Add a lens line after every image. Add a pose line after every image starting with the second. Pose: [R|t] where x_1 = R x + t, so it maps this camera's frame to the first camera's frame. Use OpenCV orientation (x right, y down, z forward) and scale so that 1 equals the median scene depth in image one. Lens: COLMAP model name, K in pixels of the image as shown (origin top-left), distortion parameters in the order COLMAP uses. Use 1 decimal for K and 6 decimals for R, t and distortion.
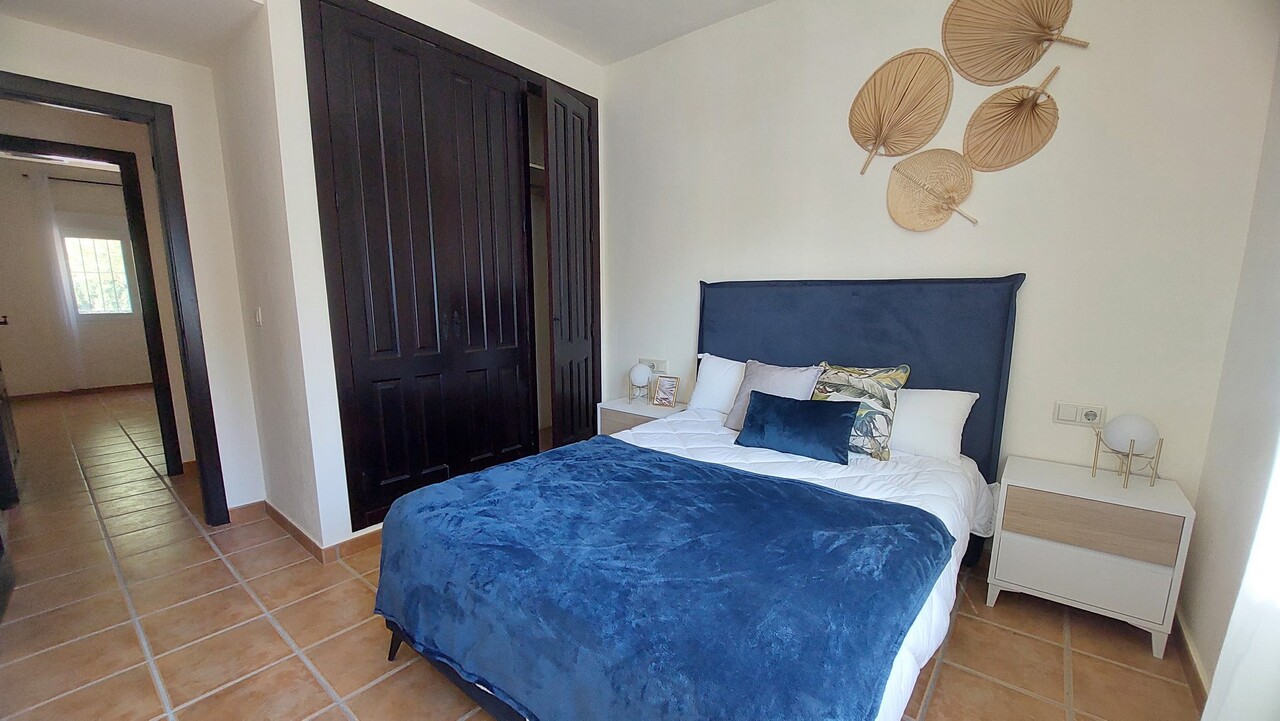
lens RADIAL K [[503.3, 0, 633.5], [0, 503.3, 383.3], [0, 0, 1]] dist [-0.019226, -0.000455]
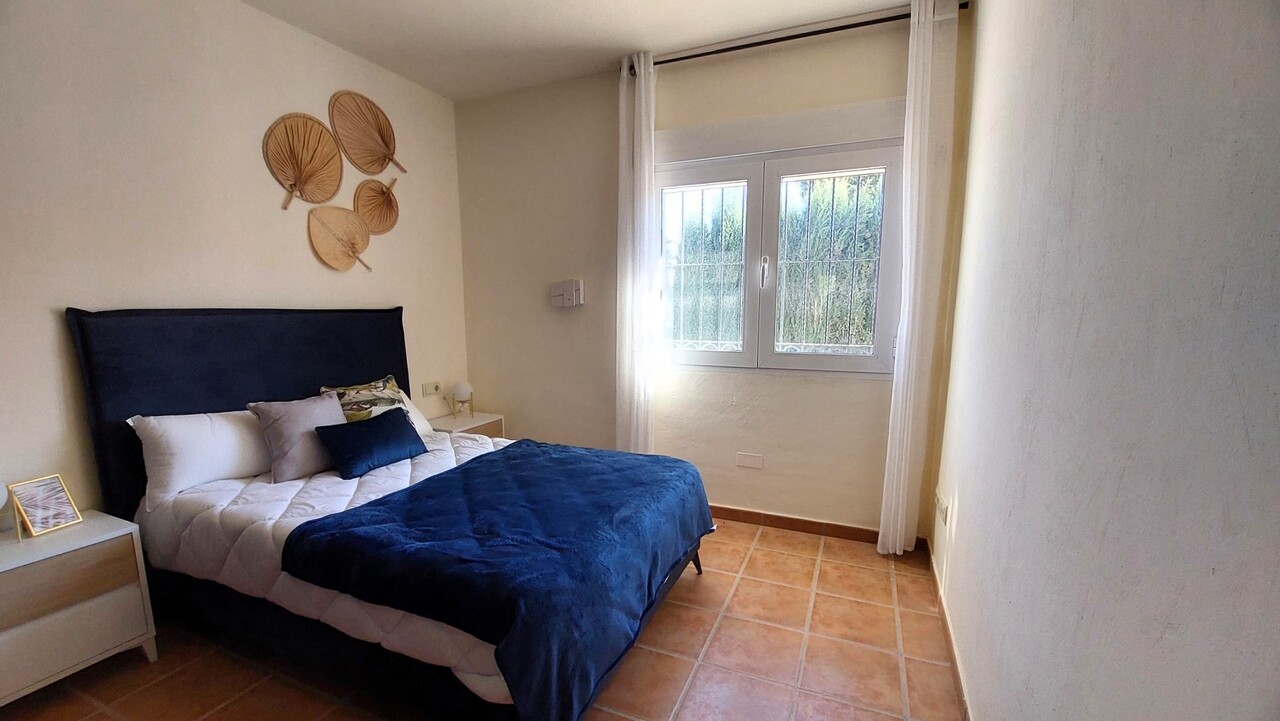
lens RADIAL K [[503.3, 0, 633.5], [0, 503.3, 383.3], [0, 0, 1]] dist [-0.019226, -0.000455]
pose [[-0.264963, -0.139199, 0.954158, -0.865718], [0.168381, 0.967643, 0.187924, -0.151548], [-0.949443, 0.210455, -0.232951, 0.687812]]
